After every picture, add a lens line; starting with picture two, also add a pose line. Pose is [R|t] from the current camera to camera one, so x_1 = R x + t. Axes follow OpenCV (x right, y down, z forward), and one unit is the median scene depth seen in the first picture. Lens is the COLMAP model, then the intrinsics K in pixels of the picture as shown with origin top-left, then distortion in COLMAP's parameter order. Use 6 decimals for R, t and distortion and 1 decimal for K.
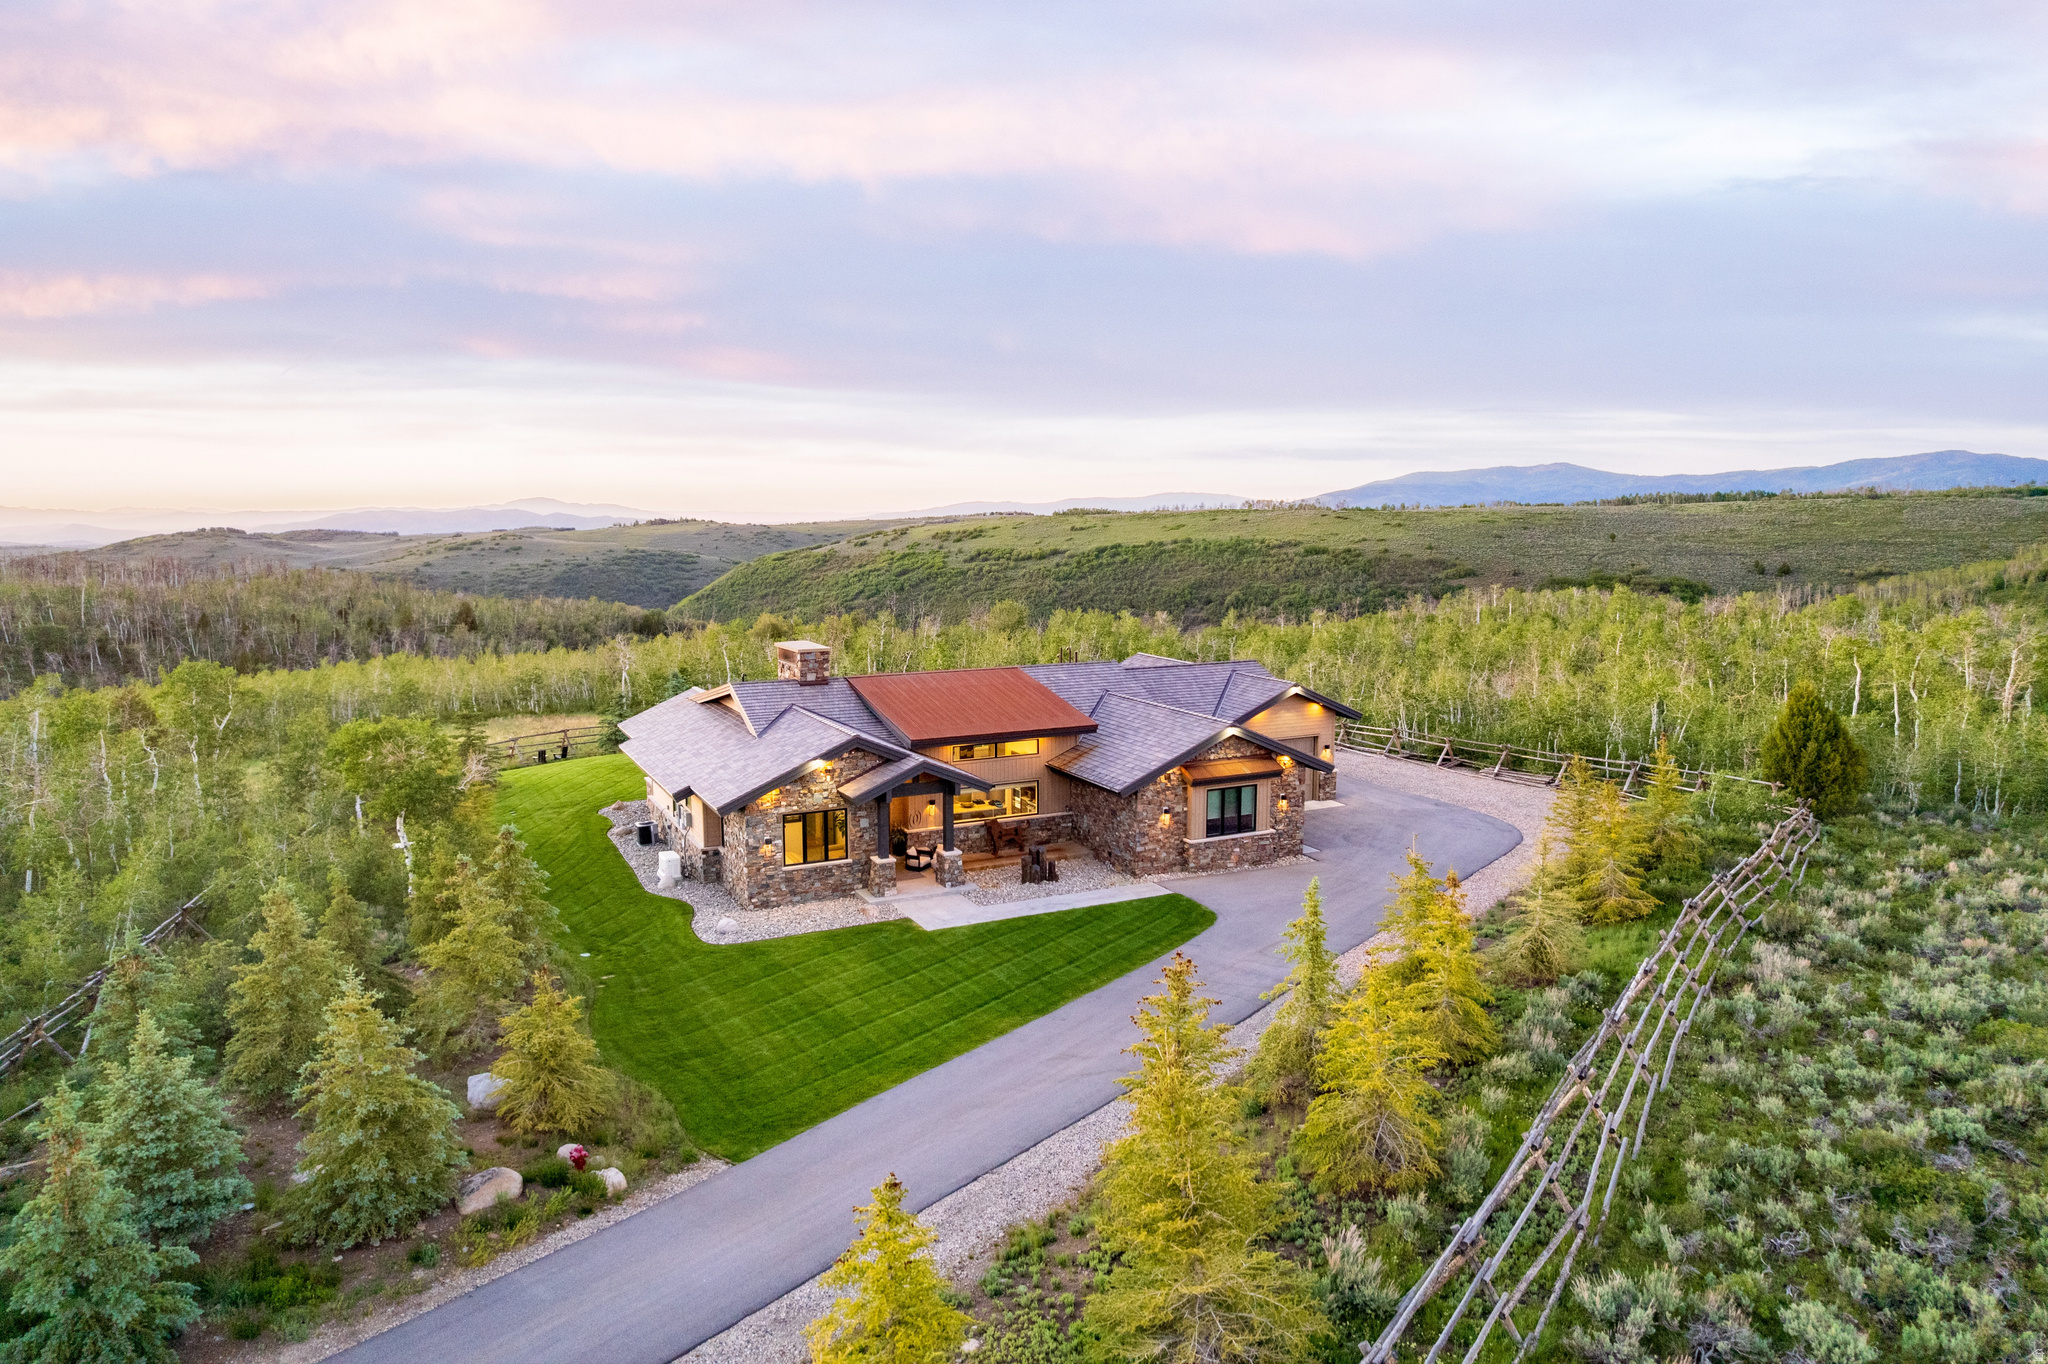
lens RADIAL K [[1318.0, 0, 1024.0], [0, 1318.0, 682.0], [0, 0, 1]] dist [-0.083982, 0.072096]
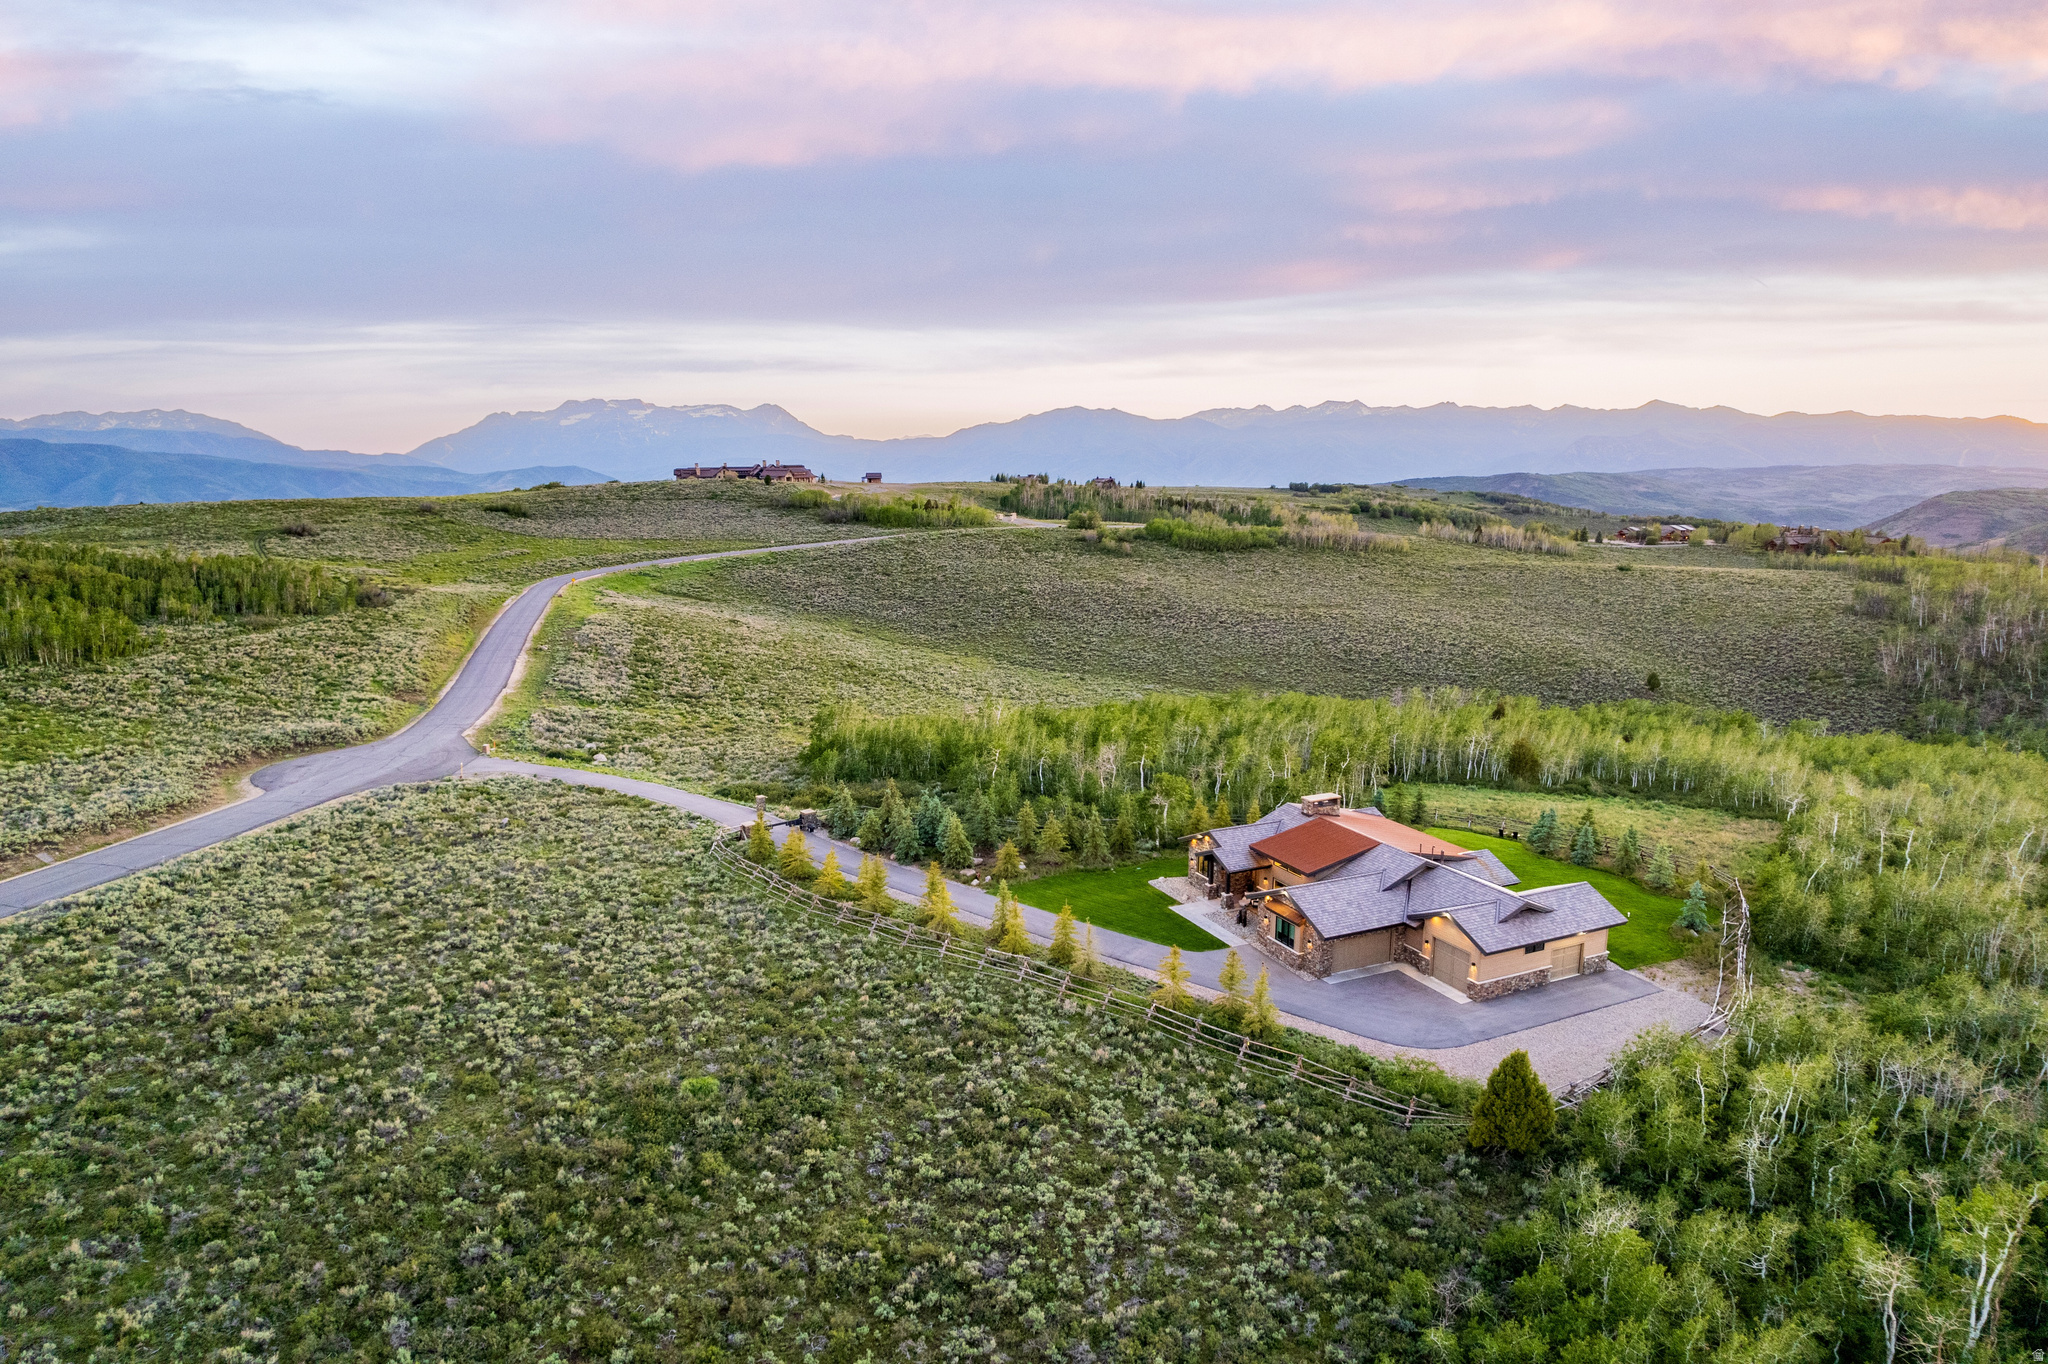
lens RADIAL K [[1315.0, 0, 1024.0], [0, 1315.0, 682.0], [0, 0, 1]] dist [-0.074307, 0.065882]
pose [[-0.032030, 0.180487, -0.983056, 1.794179], [-0.133523, 0.973972, 0.183170, -0.506017], [0.990528, 0.137127, -0.007097, 0.519709]]
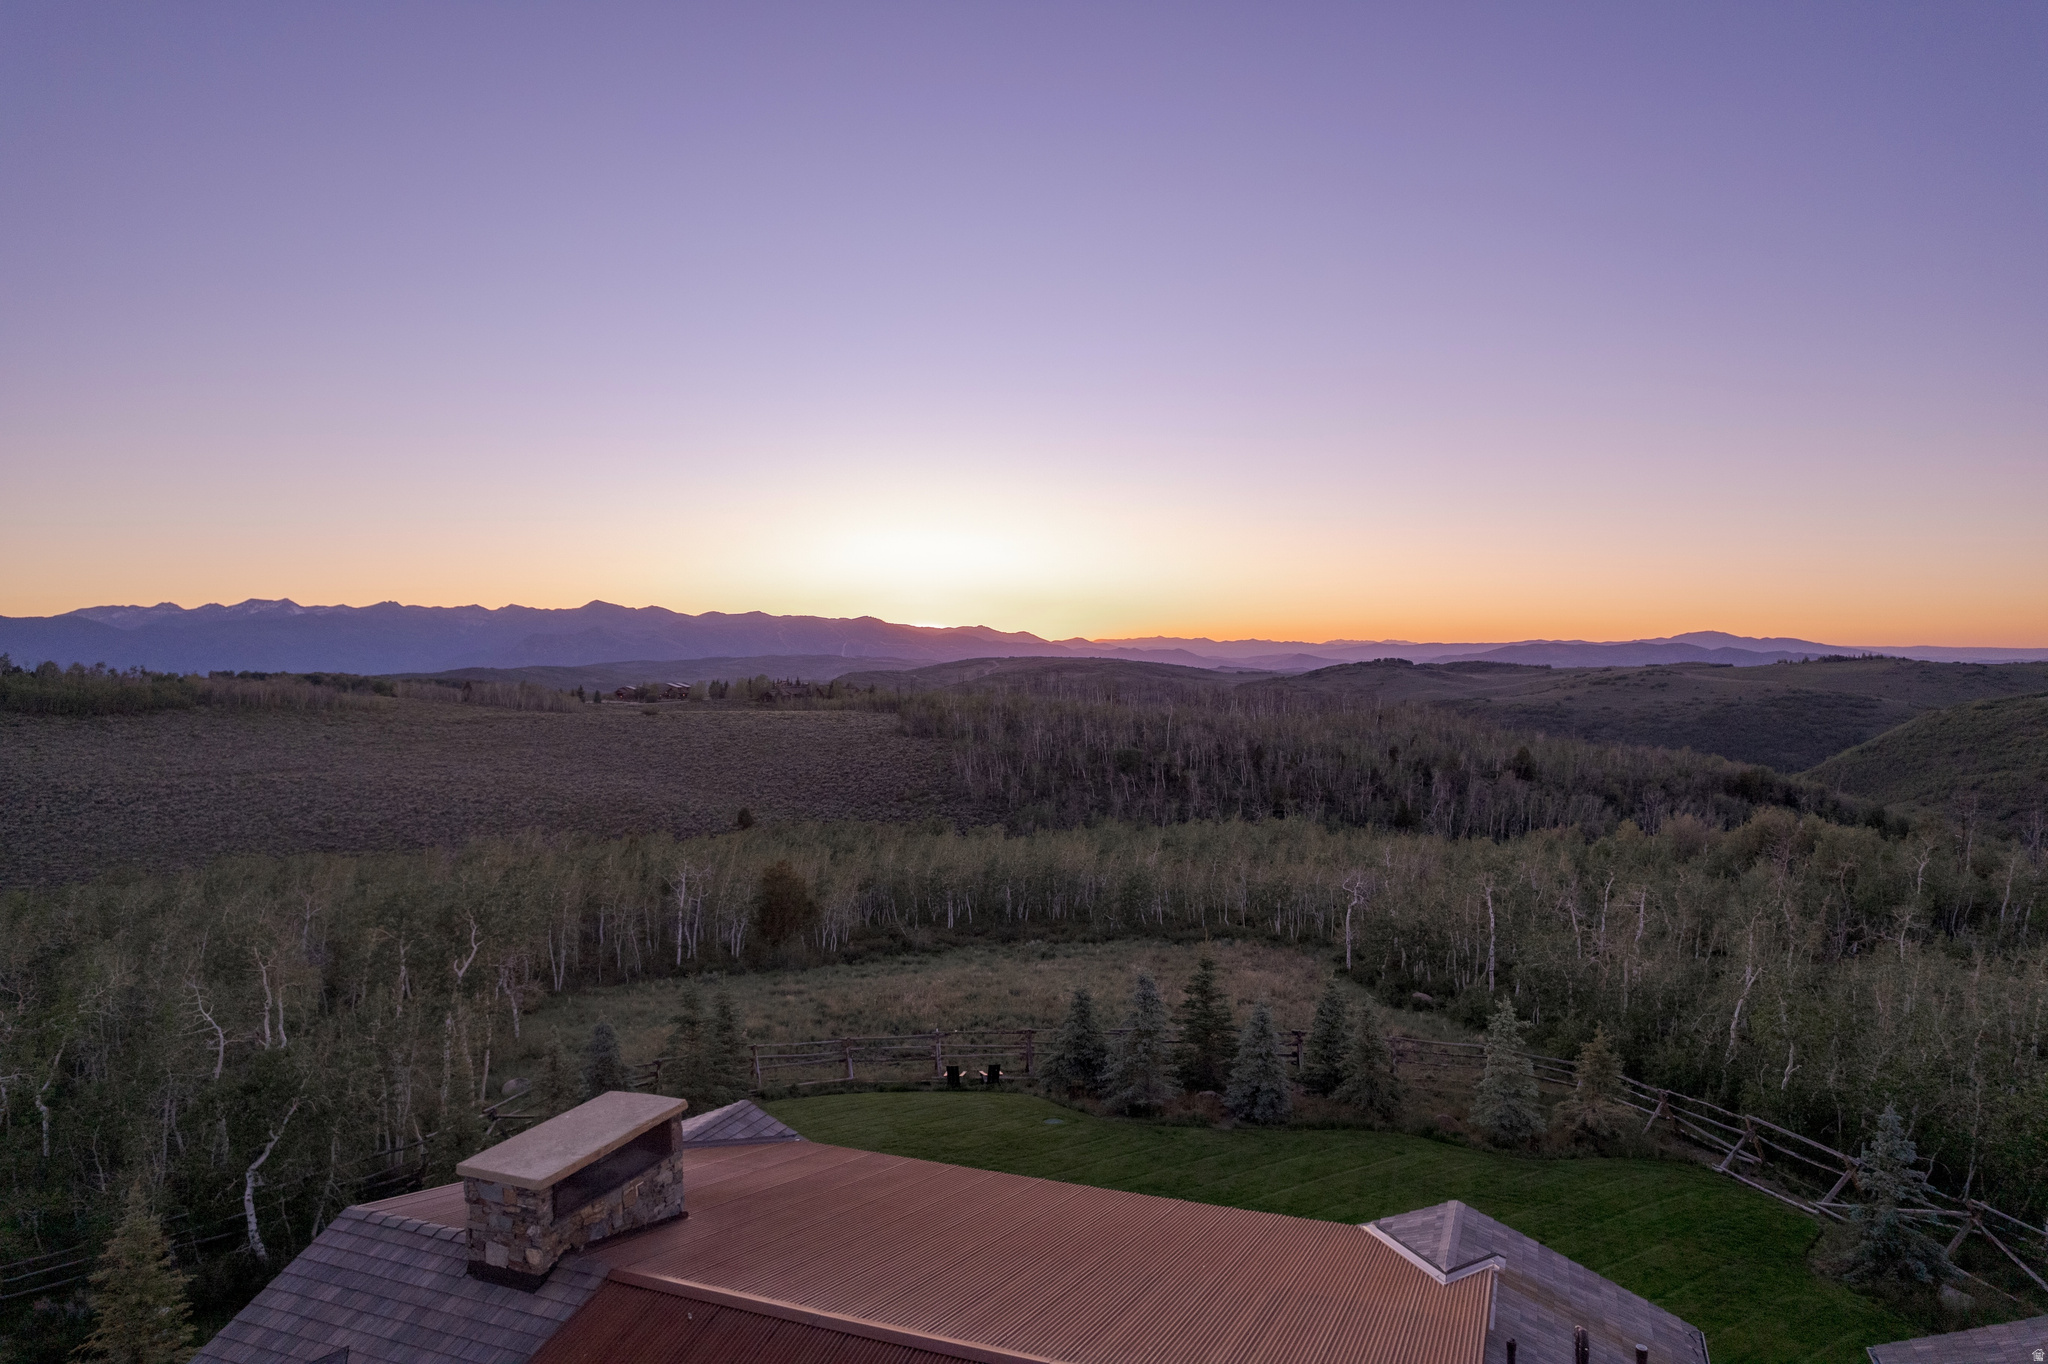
lens RADIAL K [[1318.0, 0, 1024.0], [0, 1318.0, 682.0], [0, 0, 1]] dist [-0.083982, 0.072096]
pose [[0.667167, 0.020605, -0.744623, 0.152349], [-0.096237, 0.993624, -0.058732, -0.132296], [0.738665, 0.110844, 0.664896, 0.833253]]
